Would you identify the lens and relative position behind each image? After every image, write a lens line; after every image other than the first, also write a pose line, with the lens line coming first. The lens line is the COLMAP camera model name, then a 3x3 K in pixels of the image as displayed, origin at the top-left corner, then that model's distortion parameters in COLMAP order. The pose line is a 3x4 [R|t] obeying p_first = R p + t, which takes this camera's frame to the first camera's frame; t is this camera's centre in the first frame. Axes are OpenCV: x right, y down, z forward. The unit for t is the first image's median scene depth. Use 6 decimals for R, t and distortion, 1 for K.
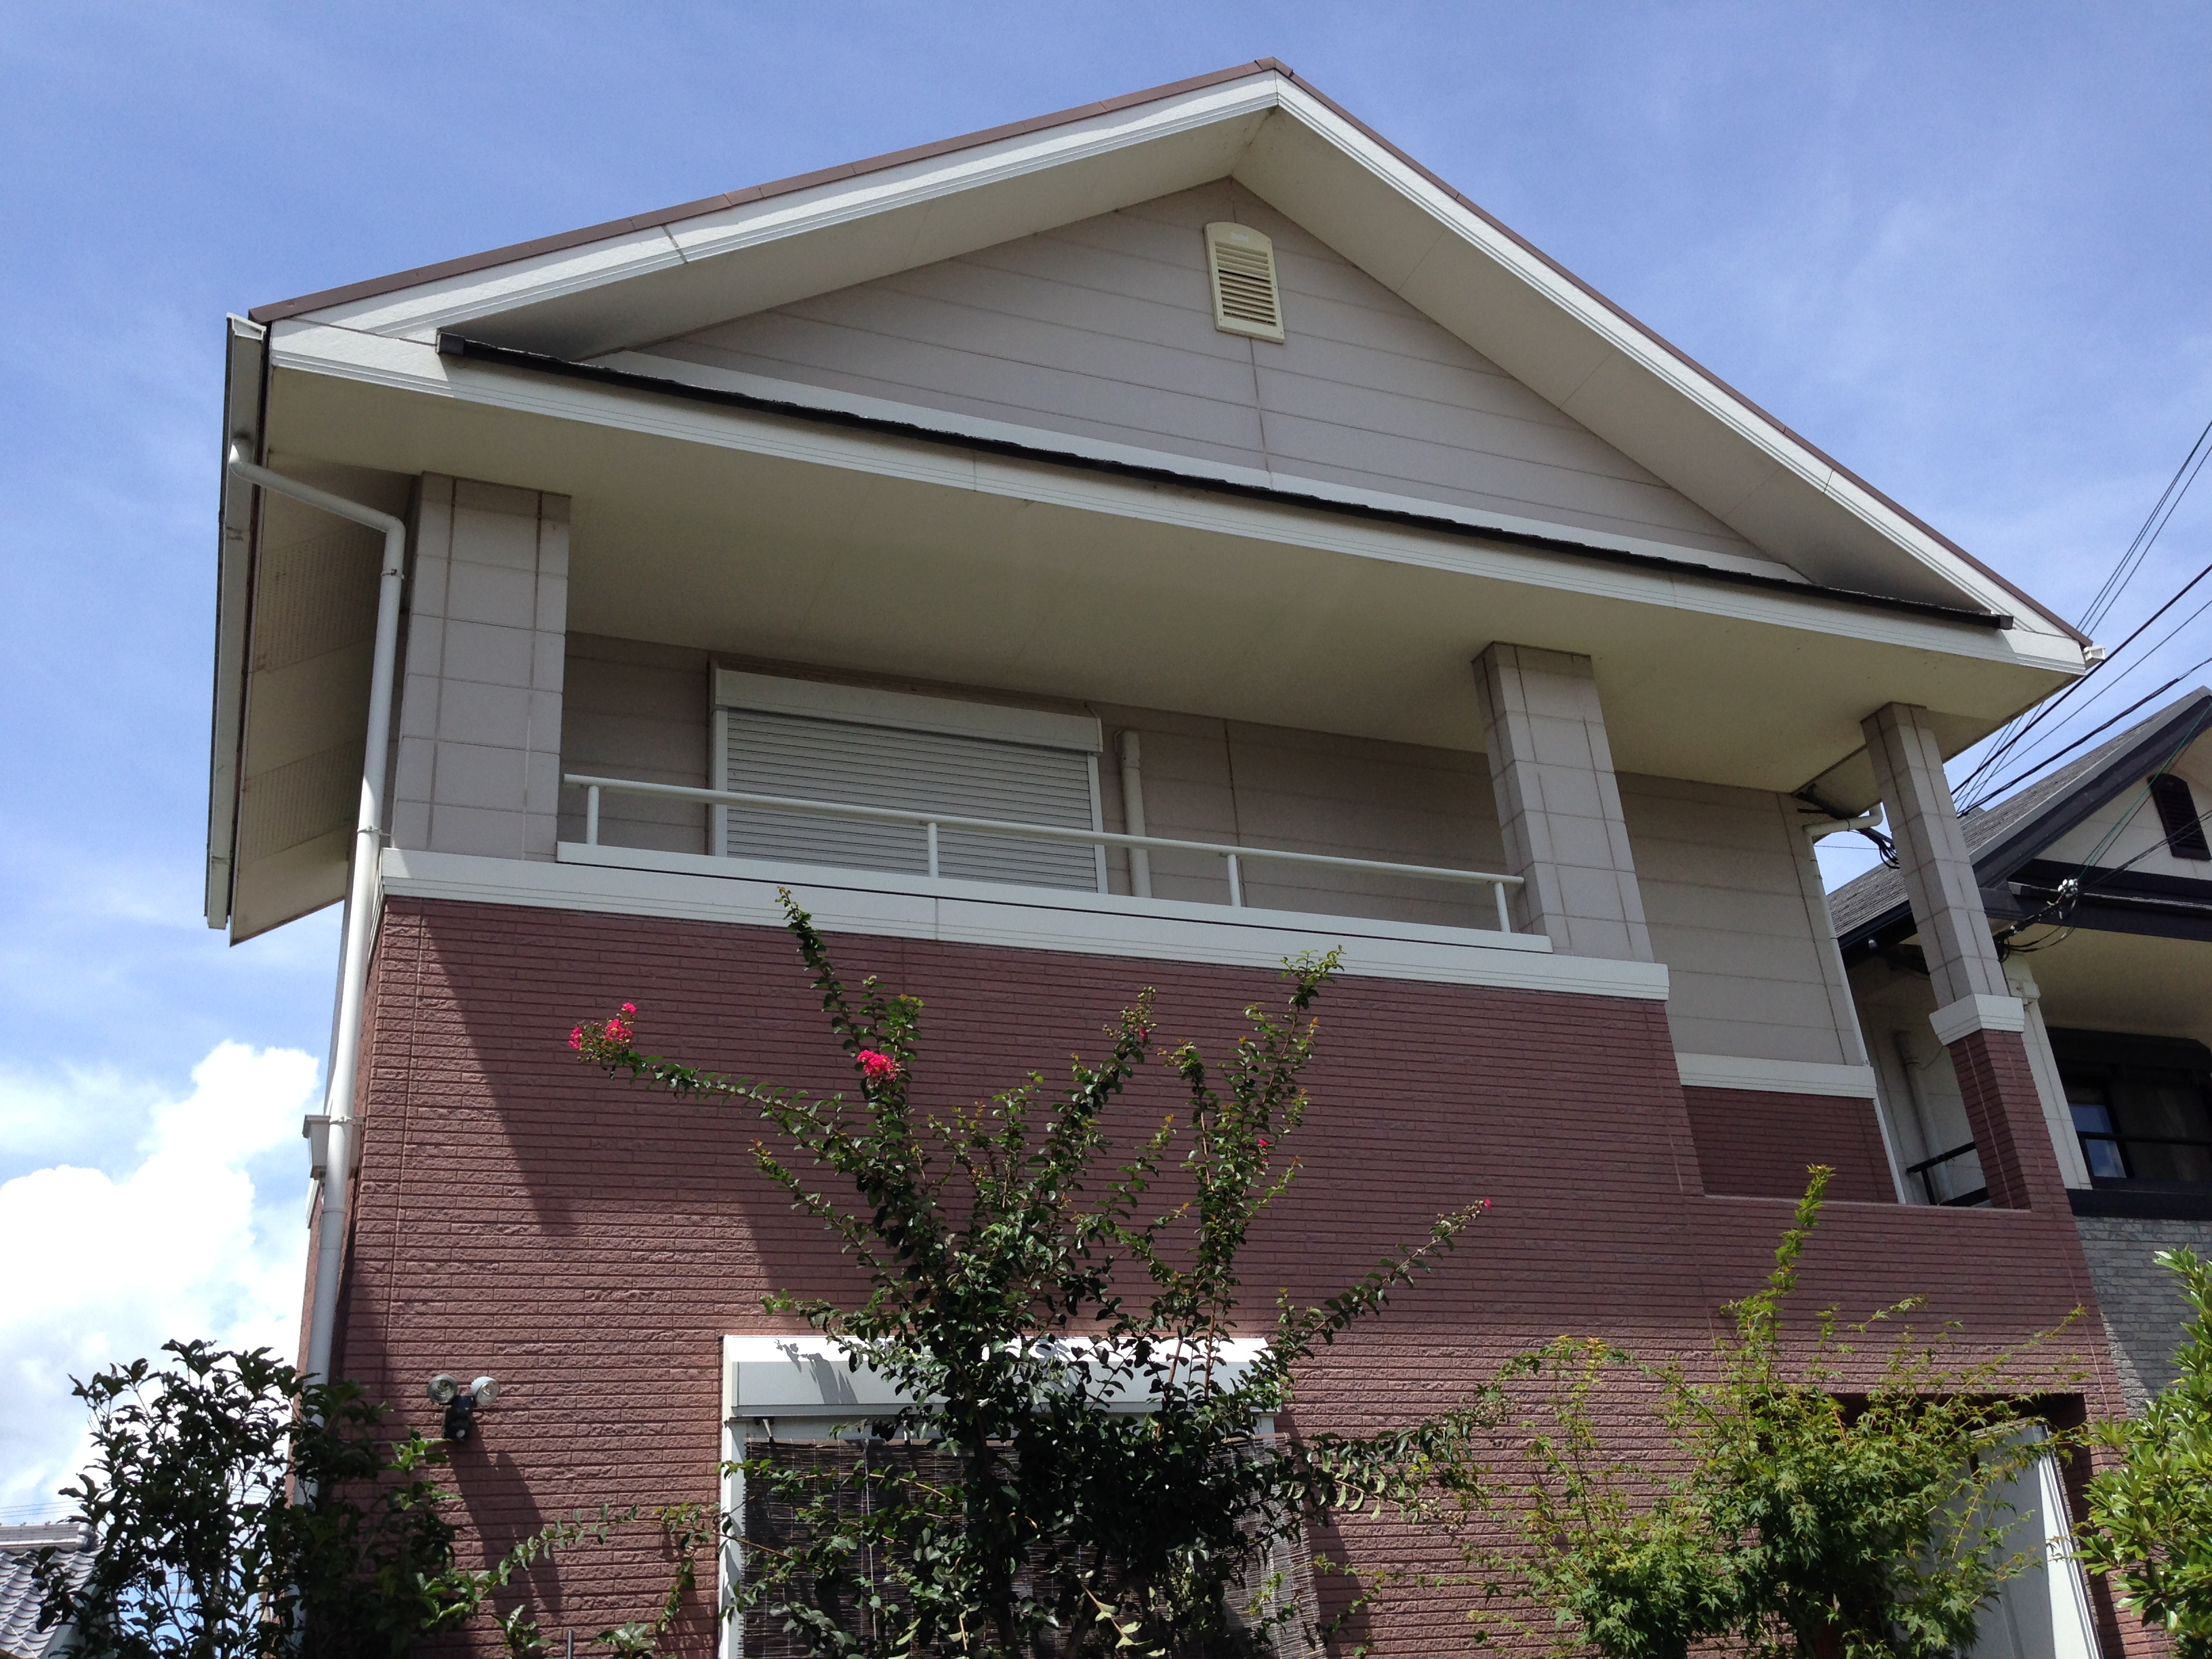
lens RADIAL K [[2084.7, 0, 1142.5], [0, 2084.7, 817.6], [0, 0, 1]] dist [0.044146, 0.000000]
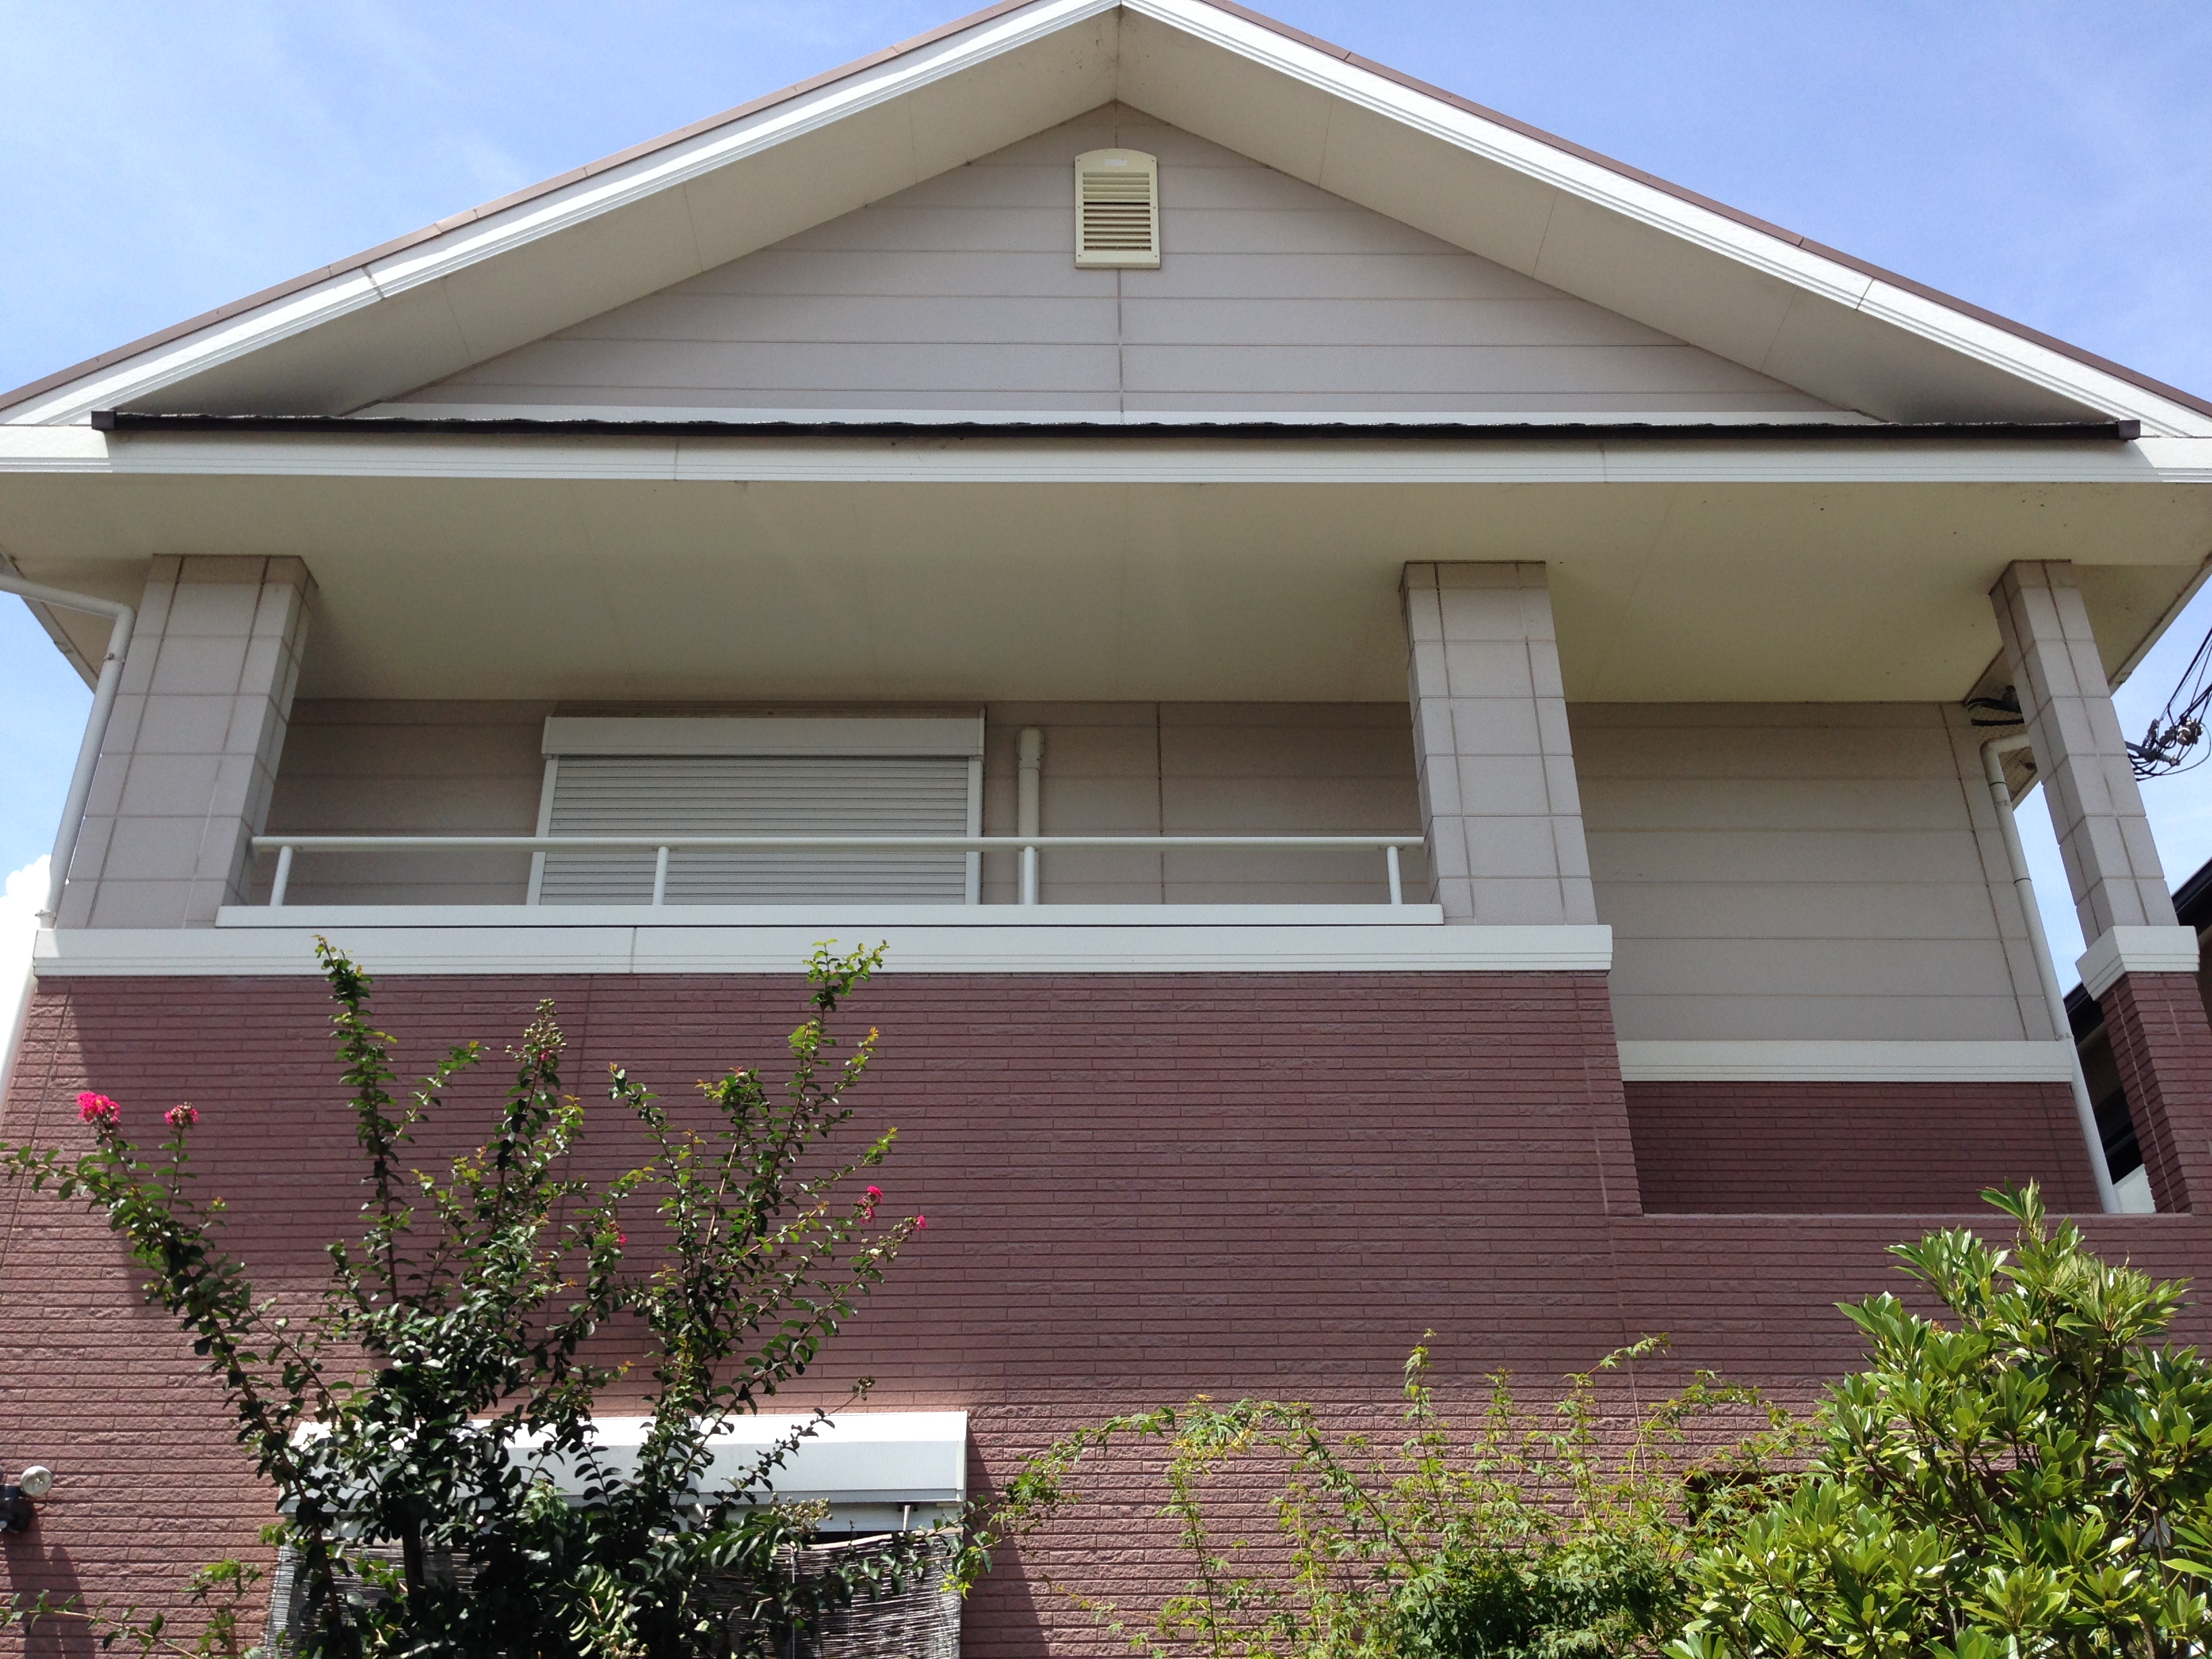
lens RADIAL K [[2084.7, 0, 1116.9], [0, 2084.7, 815.2], [0, 0, 1]] dist [0.044146, 0.000000]
pose [[0.929099, -0.118810, -0.350228, 0.384845], [0.103921, 0.992708, -0.061077, 0.061858], [0.354931, 0.020350, 0.934671, 0.206912]]
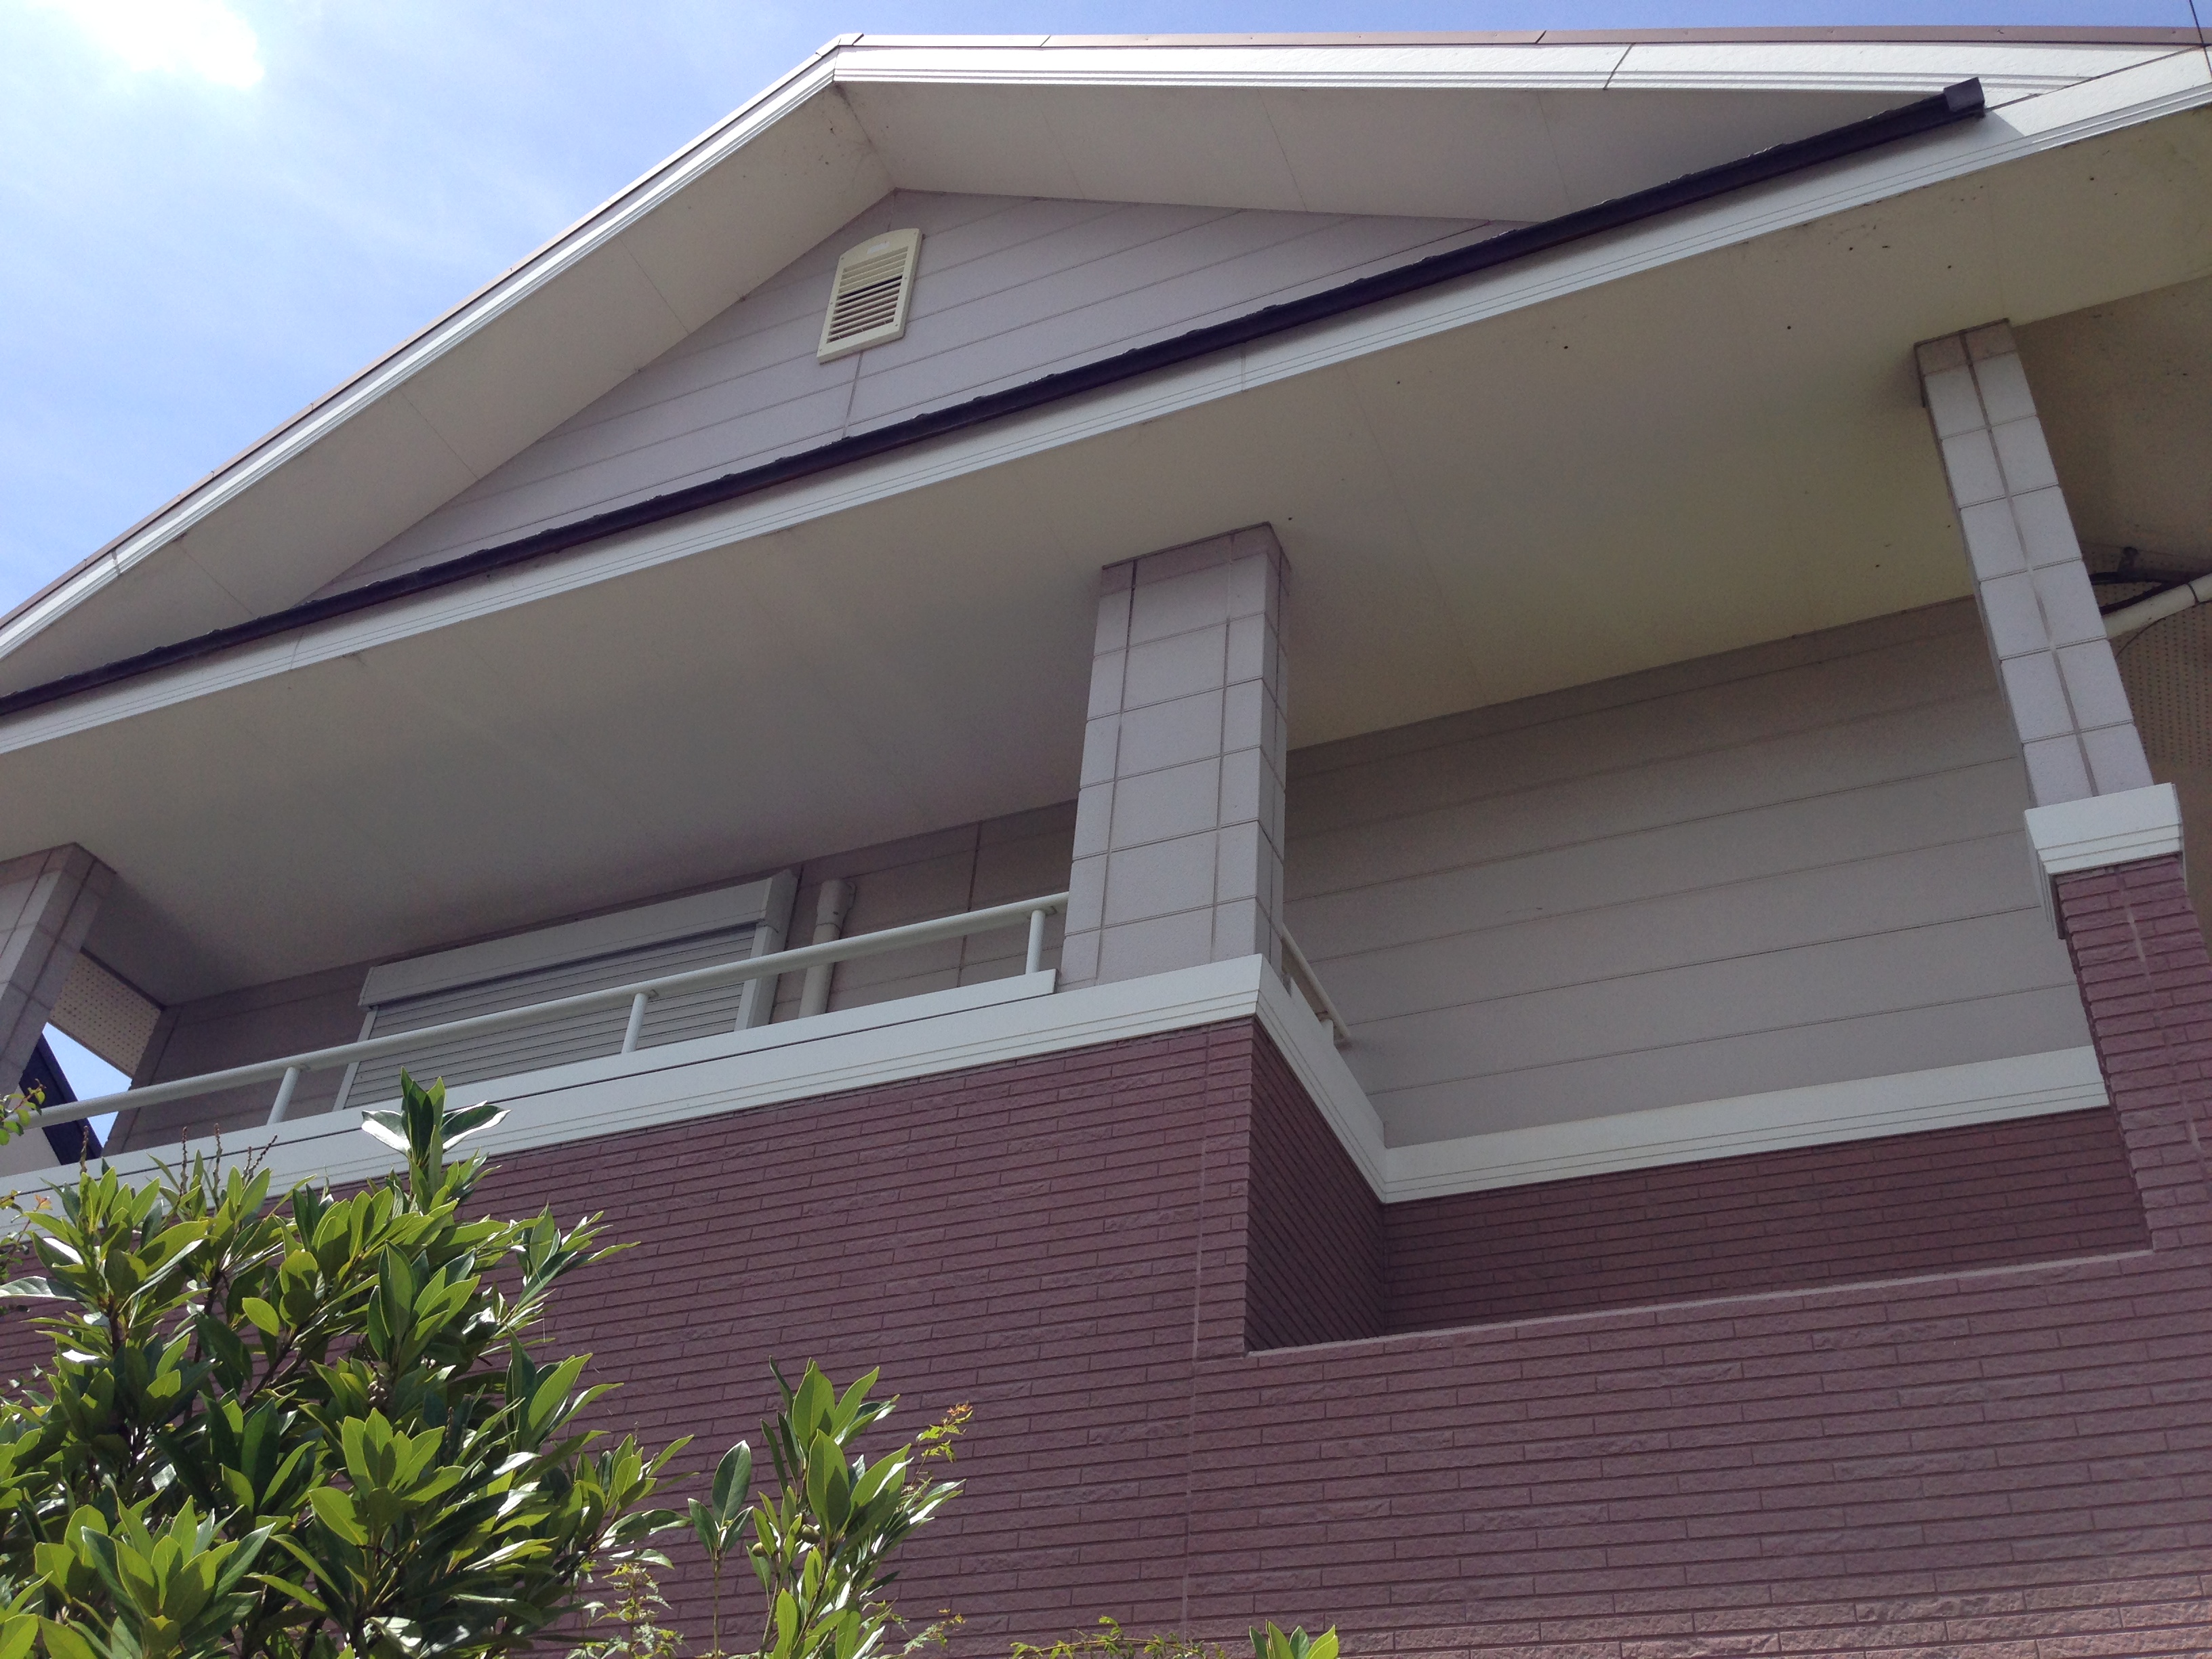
lens RADIAL K [[2084.7, 0, 1109.1], [0, 2084.7, 796.0], [0, 0, 1]] dist [0.044146, 0.000000]
pose [[0.673710, -0.357743, -0.646634, 0.644696], [0.207410, 0.931381, -0.299182, 0.203963], [0.709293, 0.067444, 0.701680, 0.614834]]
